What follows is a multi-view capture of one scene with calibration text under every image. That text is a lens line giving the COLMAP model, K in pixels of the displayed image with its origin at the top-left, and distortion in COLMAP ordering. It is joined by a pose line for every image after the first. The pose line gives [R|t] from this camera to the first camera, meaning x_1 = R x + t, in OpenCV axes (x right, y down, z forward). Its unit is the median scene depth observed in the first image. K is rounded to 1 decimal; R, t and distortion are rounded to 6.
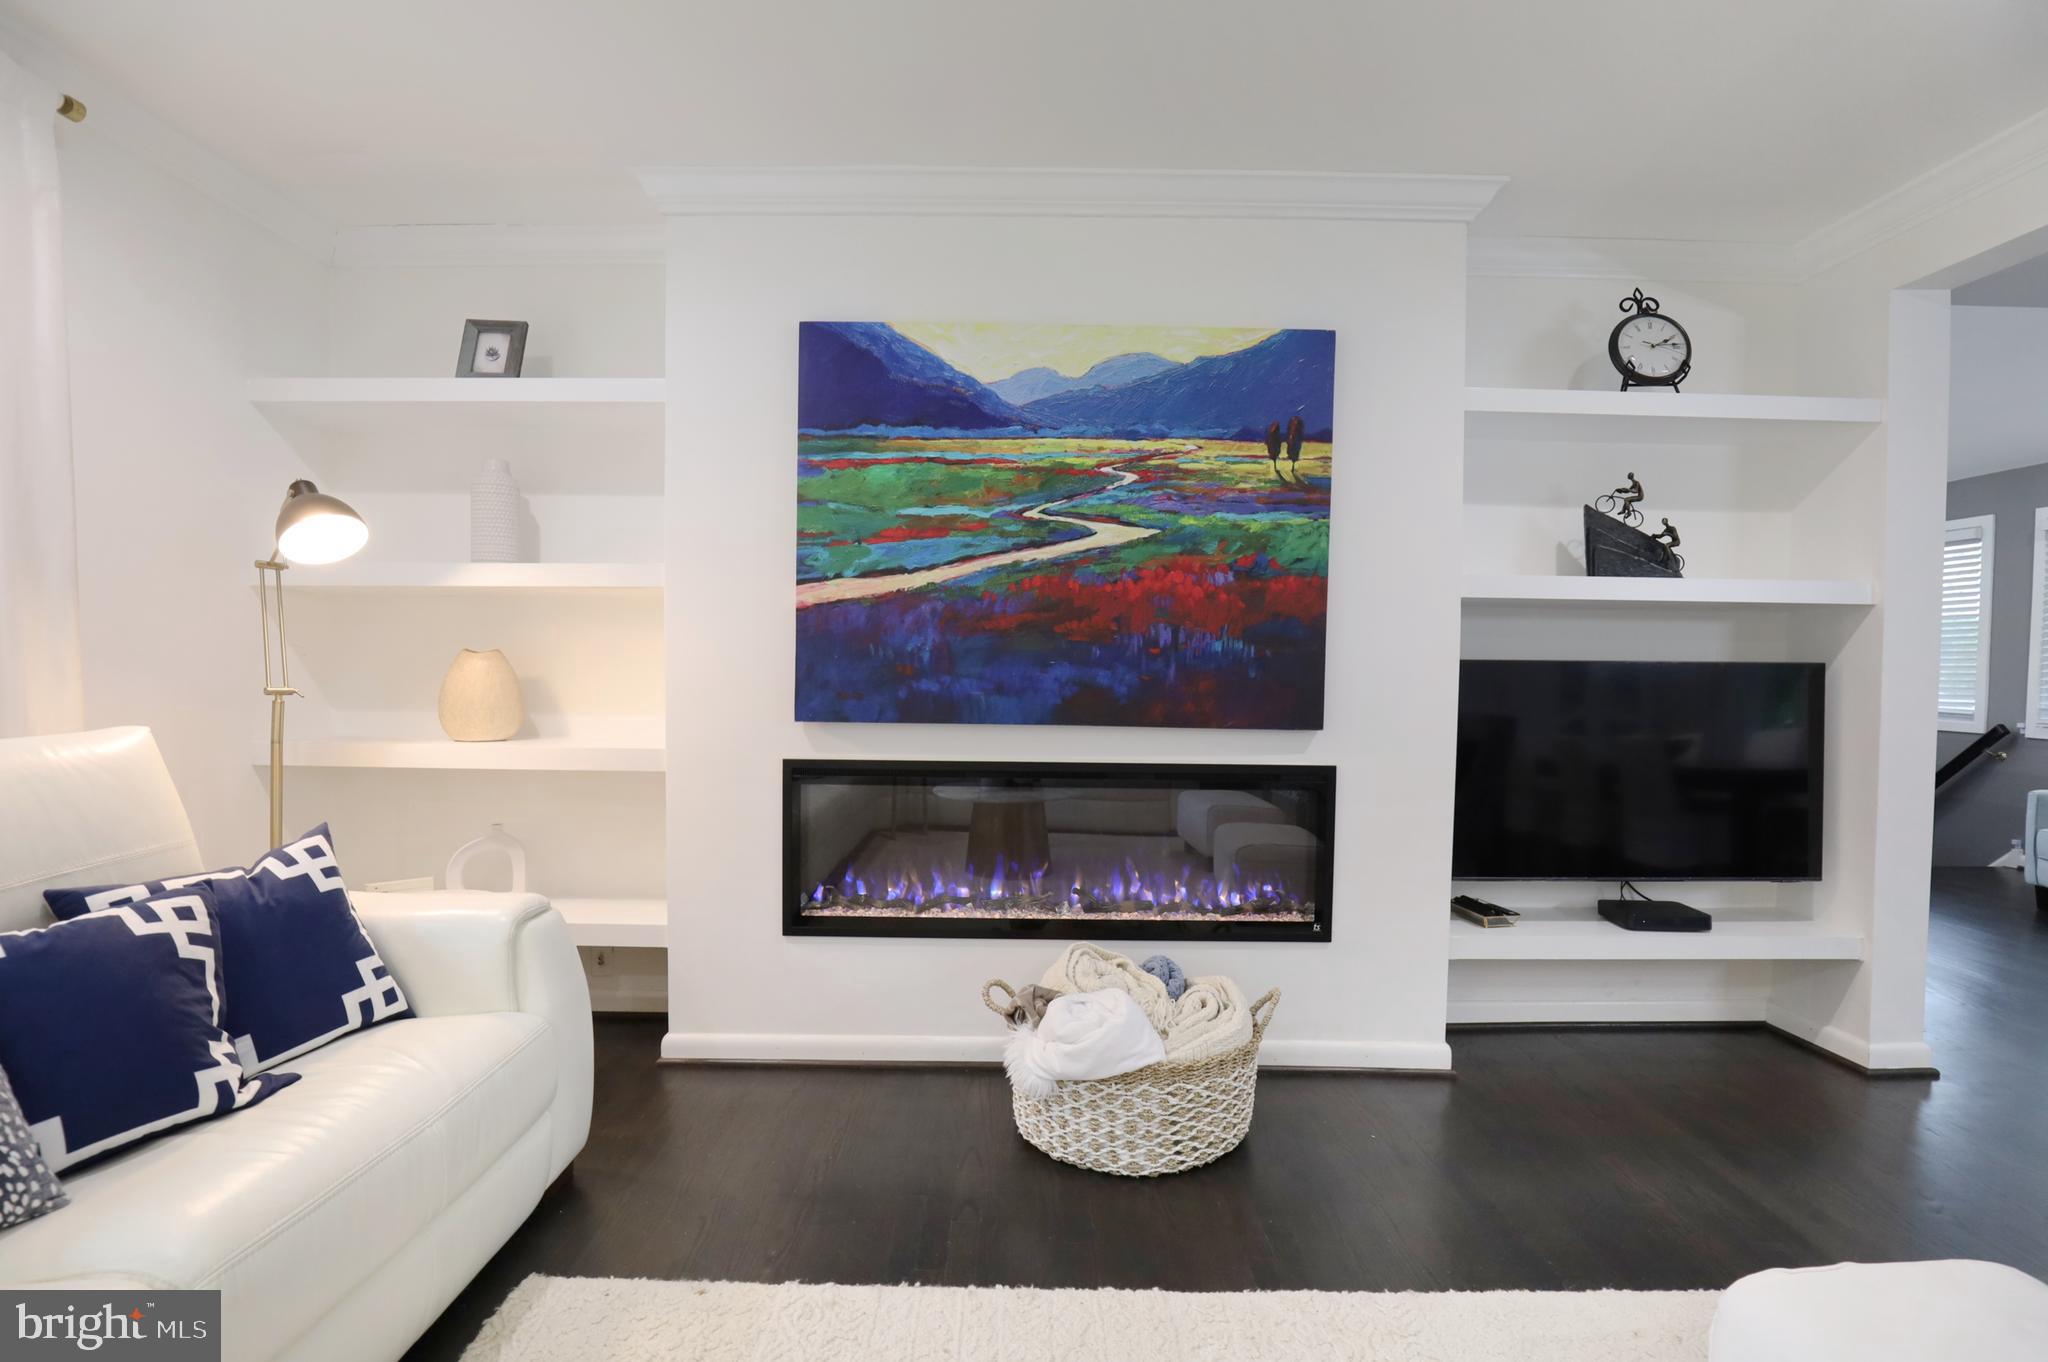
lens RADIAL K [[833.2, 0, 1021.4], [0, 833.2, 697.7], [0, 0, 1]] dist [-0.024097, -0.000063]
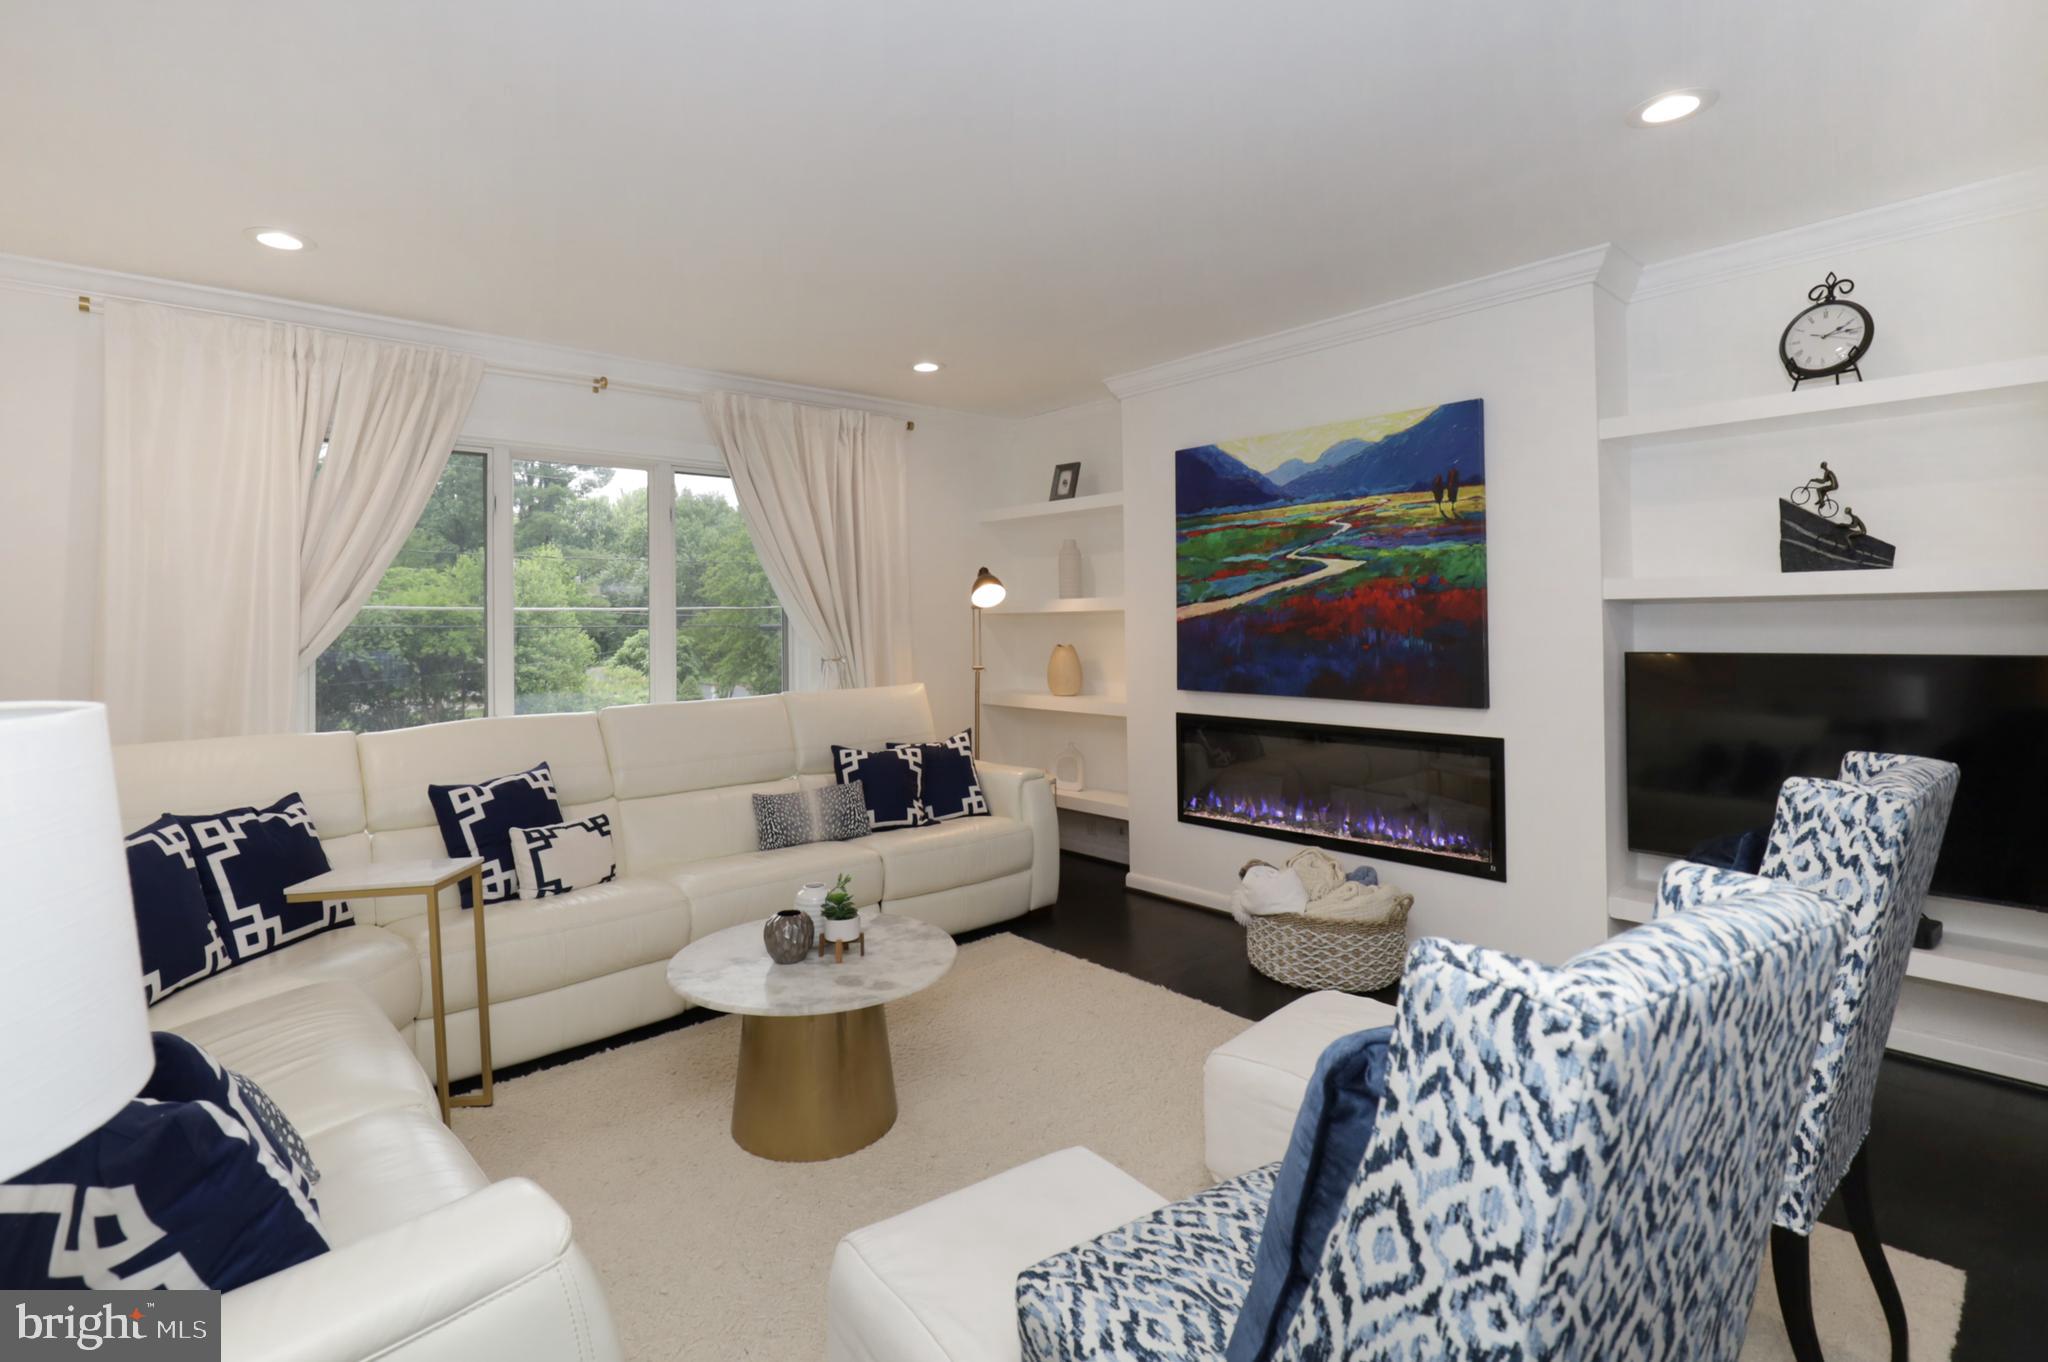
lens RADIAL K [[1016.3, 0, 1020.7], [0, 1016.3, 636.6], [0, 0, 1]] dist [0.000544, 0.000381]
pose [[0.633983, -0.011300, -0.773265, 1.120721], [-0.012441, 0.999615, -0.024808, -0.024017], [0.773247, 0.025348, 0.633598, -0.535740]]
